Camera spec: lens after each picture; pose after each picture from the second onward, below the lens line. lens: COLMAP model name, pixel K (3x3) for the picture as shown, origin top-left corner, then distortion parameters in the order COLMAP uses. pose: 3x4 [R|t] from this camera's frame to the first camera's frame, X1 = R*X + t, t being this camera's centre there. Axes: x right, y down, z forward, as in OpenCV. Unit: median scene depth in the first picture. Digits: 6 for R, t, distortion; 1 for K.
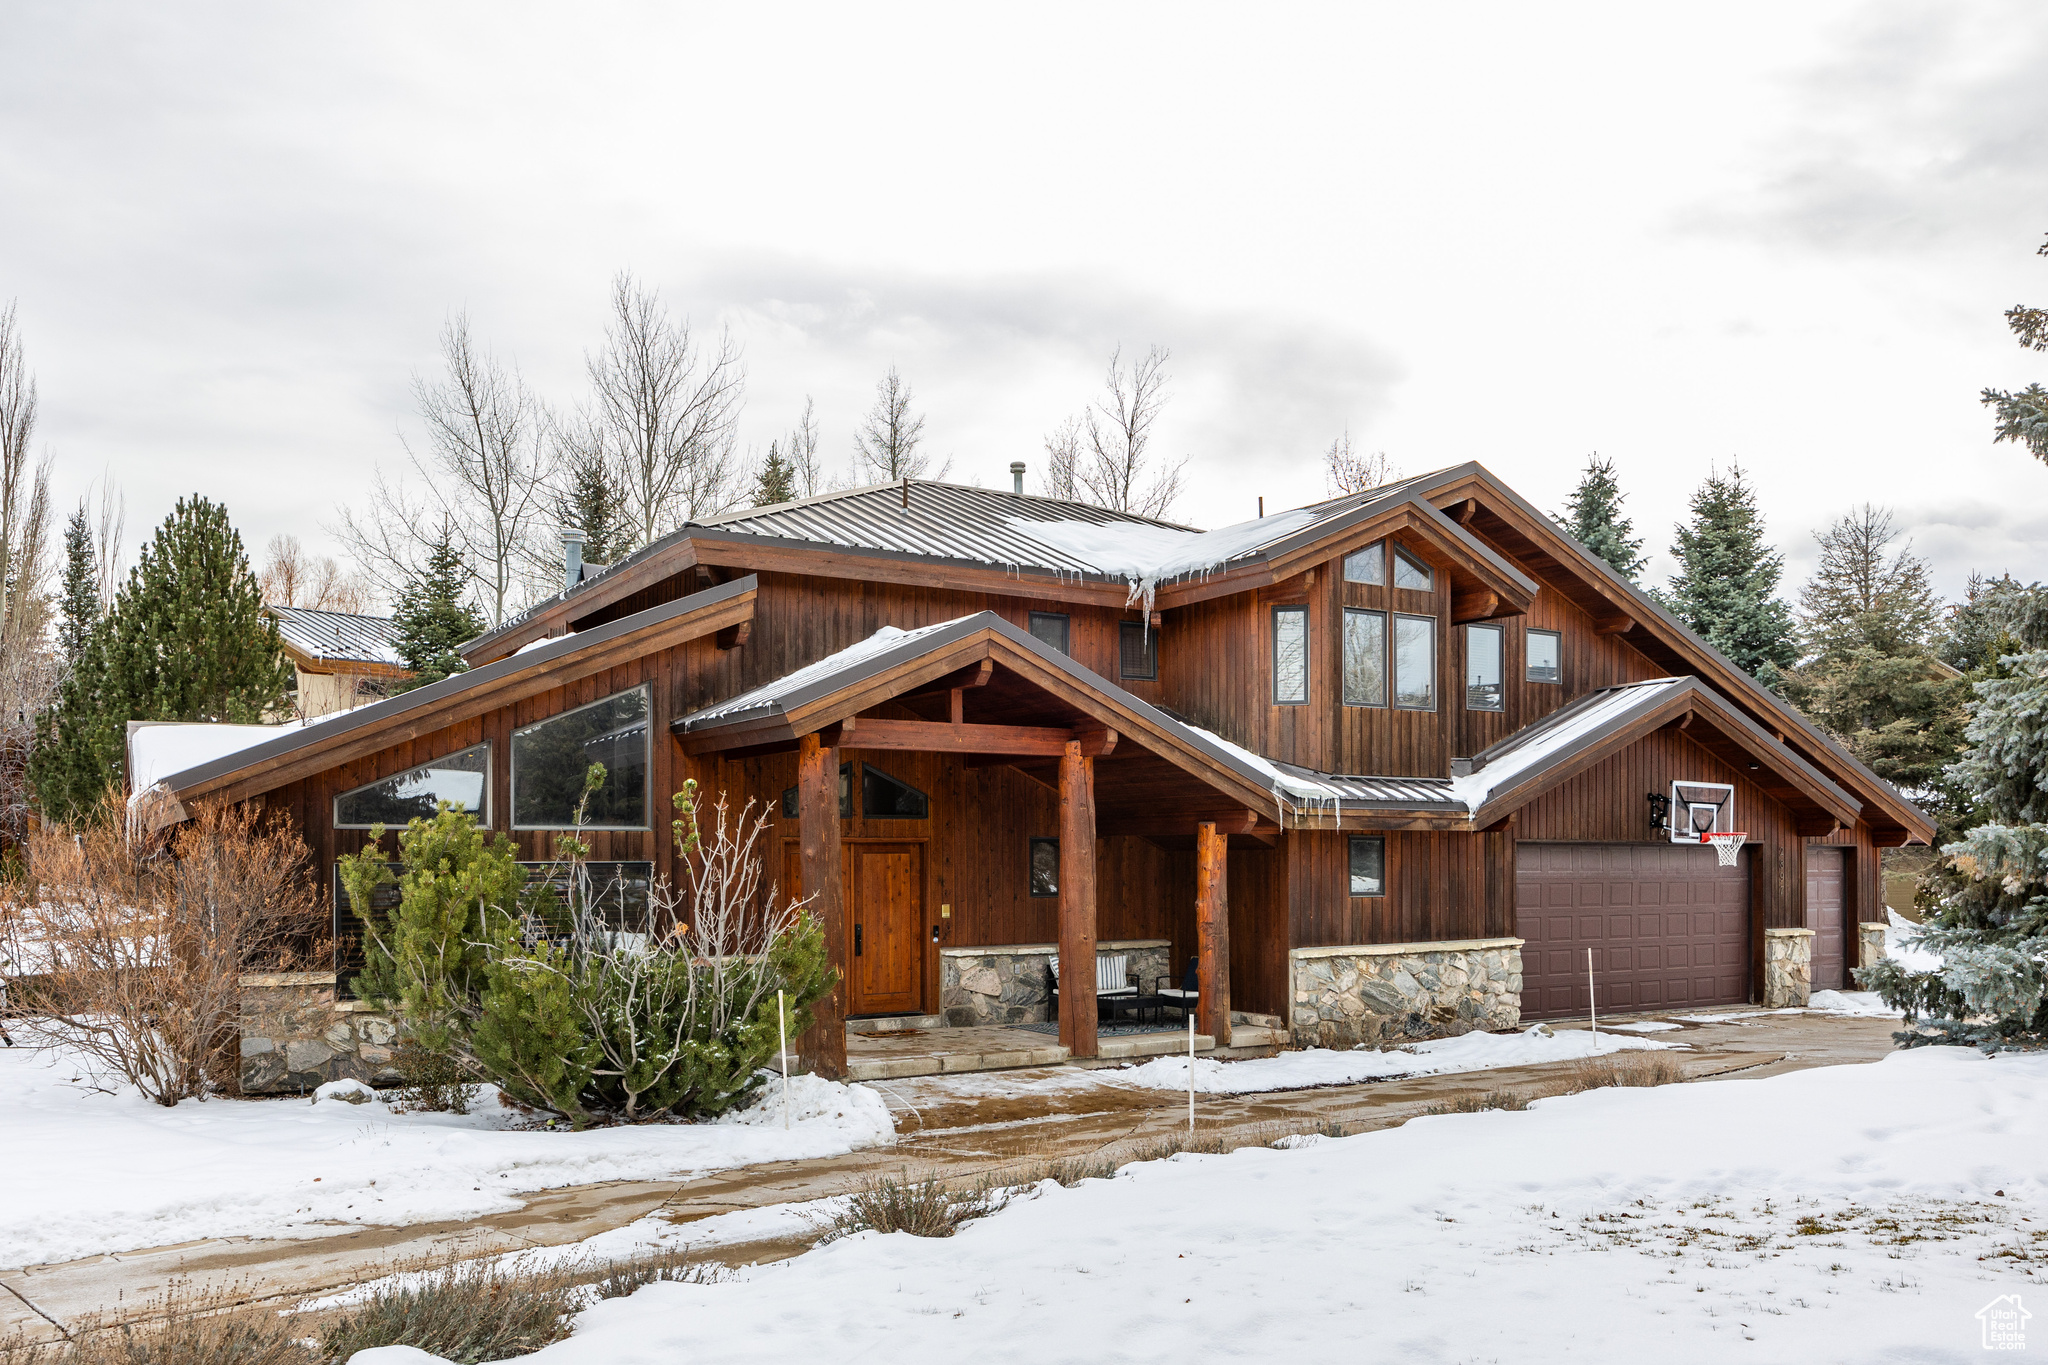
lens RADIAL K [[1603.9, 0, 1033.4], [0, 1603.9, 744.6], [0, 0, 1]] dist [-0.000635, 0.001366]
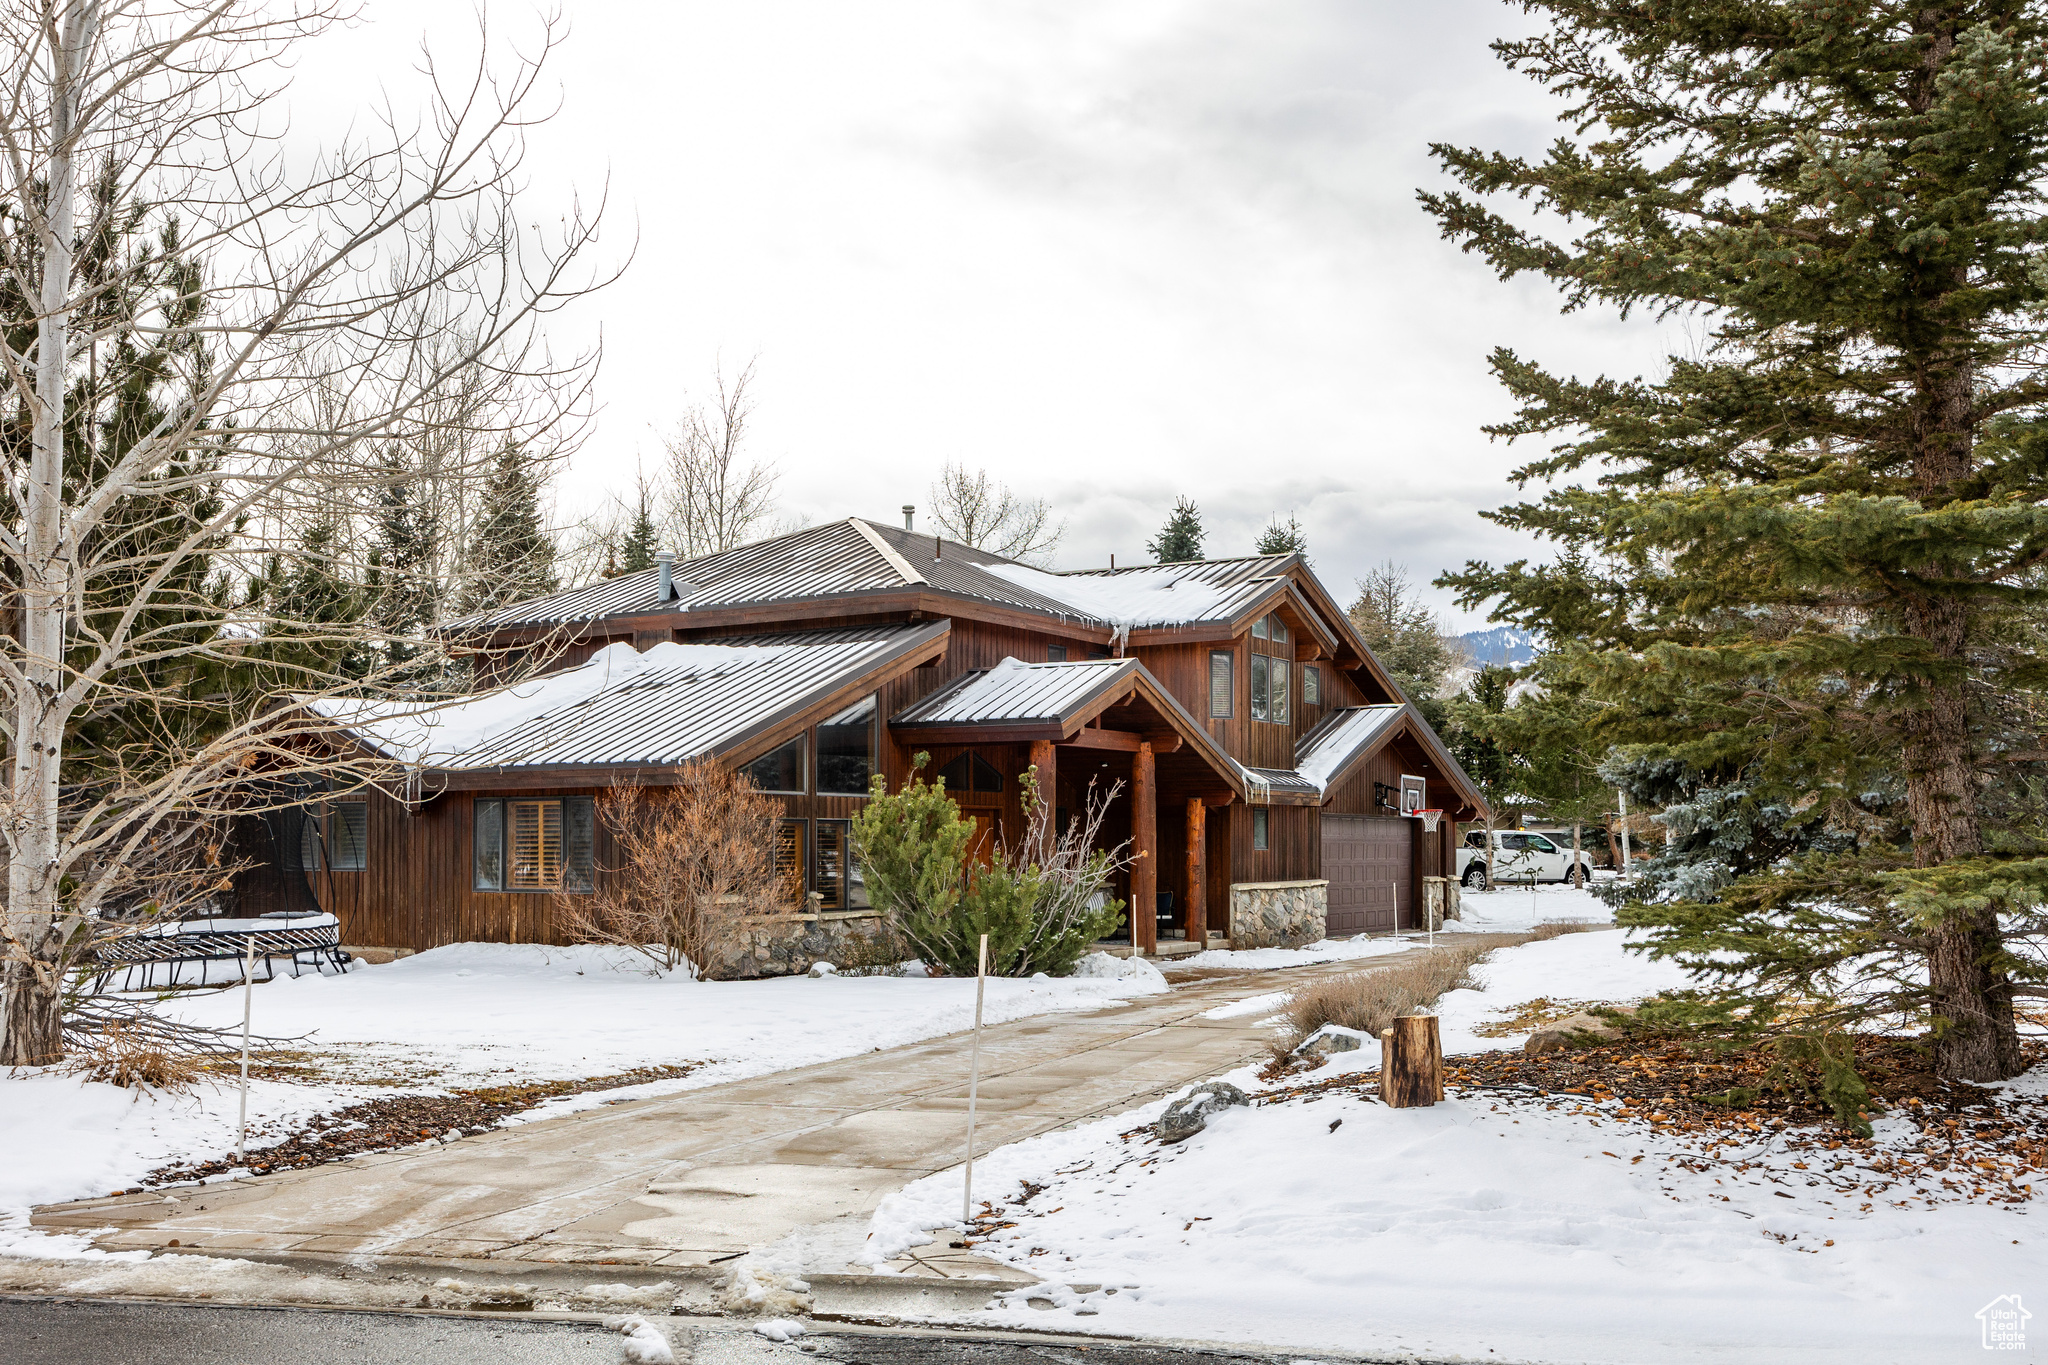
lens RADIAL K [[1882.5, 0, 1024.0], [0, 1882.5, 682.5], [0, 0, 1]] dist [-0.000891, -0.000223]
pose [[0.905753, 0.040294, 0.421887, -0.734498], [-0.033945, 0.999169, -0.022553, -0.012718], [-0.422445, 0.006107, 0.906368, -0.484065]]
